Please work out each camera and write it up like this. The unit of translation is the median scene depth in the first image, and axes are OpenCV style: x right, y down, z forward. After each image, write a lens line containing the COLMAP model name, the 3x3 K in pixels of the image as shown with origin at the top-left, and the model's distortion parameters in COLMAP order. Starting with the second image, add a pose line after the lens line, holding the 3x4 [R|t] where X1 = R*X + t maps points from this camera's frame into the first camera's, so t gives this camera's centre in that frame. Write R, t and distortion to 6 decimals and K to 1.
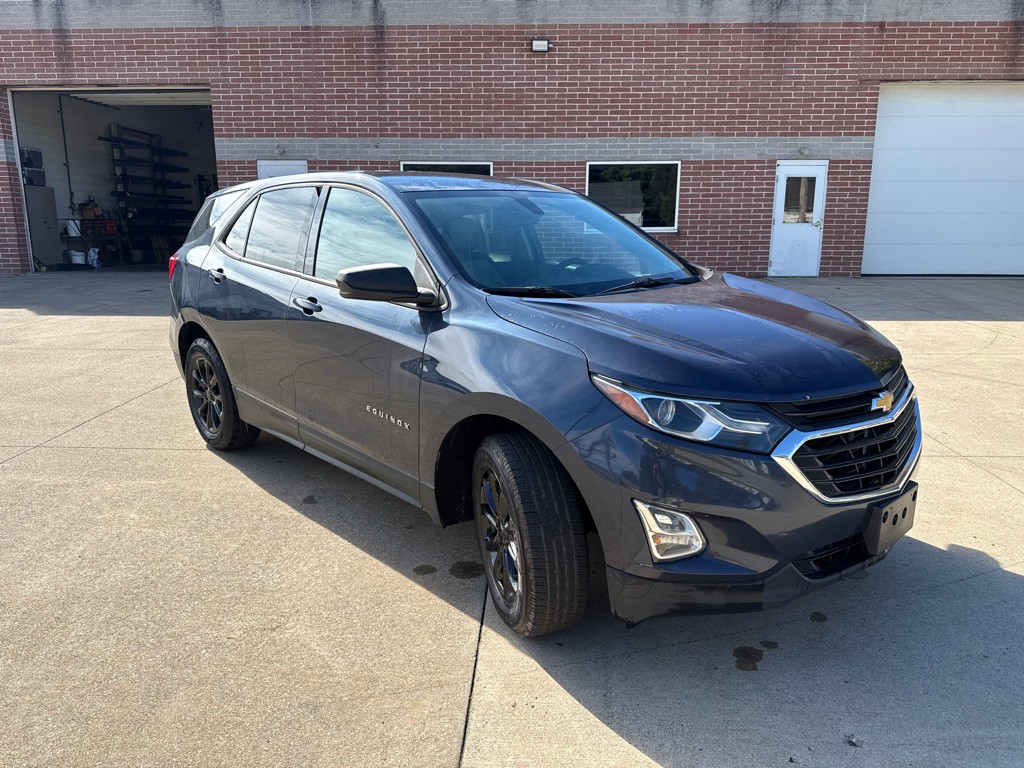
lens RADIAL K [[720.0, 0, 509.1], [0, 720.0, 387.8], [0, 0, 1]] dist [0.017972, -0.041196]
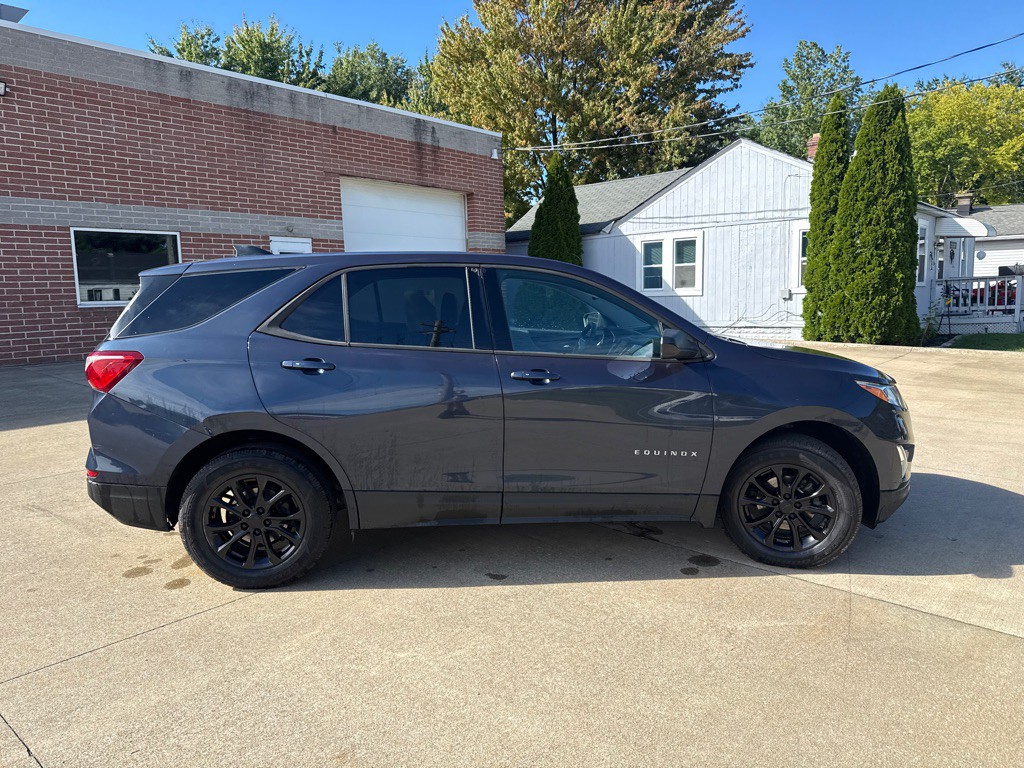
lens RADIAL K [[726.4, 0, 516.4], [0, 726.4, 386.2], [0, 0, 1]] dist [-0.011057, -0.011452]
pose [[0.614671, -0.112003, 0.780791, -0.268324], [0.186435, 0.982450, -0.005839, -0.024067], [-0.766434, 0.149156, 0.624765, 0.085514]]
